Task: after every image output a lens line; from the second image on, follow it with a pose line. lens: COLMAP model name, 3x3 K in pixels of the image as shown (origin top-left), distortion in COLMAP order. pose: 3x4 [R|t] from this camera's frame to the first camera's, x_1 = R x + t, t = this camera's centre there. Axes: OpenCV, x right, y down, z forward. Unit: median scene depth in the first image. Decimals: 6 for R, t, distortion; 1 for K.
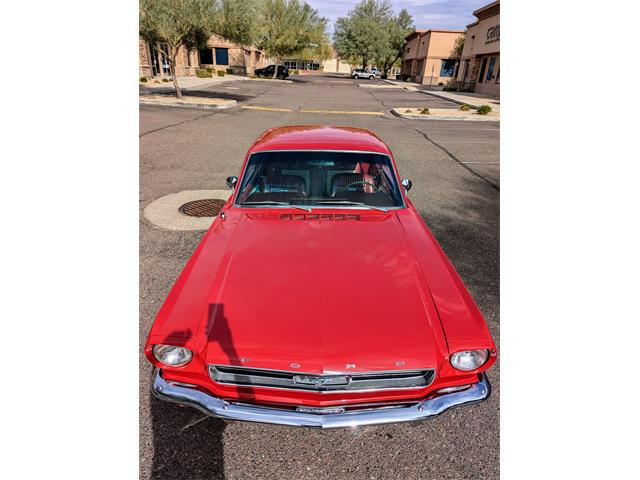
lens RADIAL K [[340.1, 0, 313.1], [0, 340.1, 249.3], [0, 0, 1]] dist [0.015054, -0.003149]
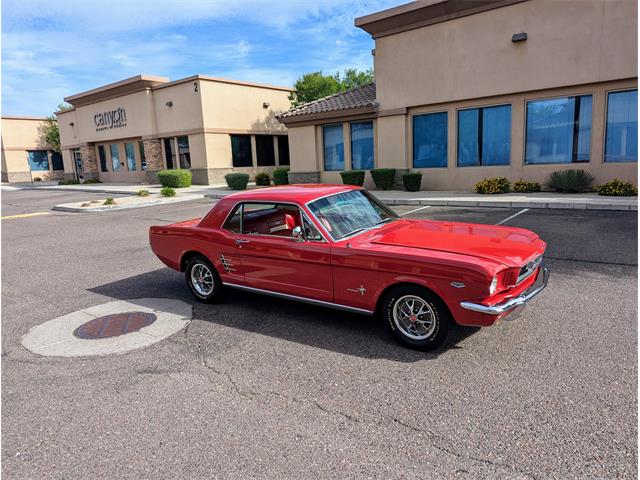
lens RADIAL K [[450.4, 0, 325.4], [0, 450.4, 241.6], [0, 0, 1]] dist [0.054245, -0.046555]
pose [[0.574357, -0.212844, 0.790450, -0.139026], [0.440584, 0.894197, -0.079357, -0.002581], [-0.689928, 0.393839, 0.607364, 0.010926]]
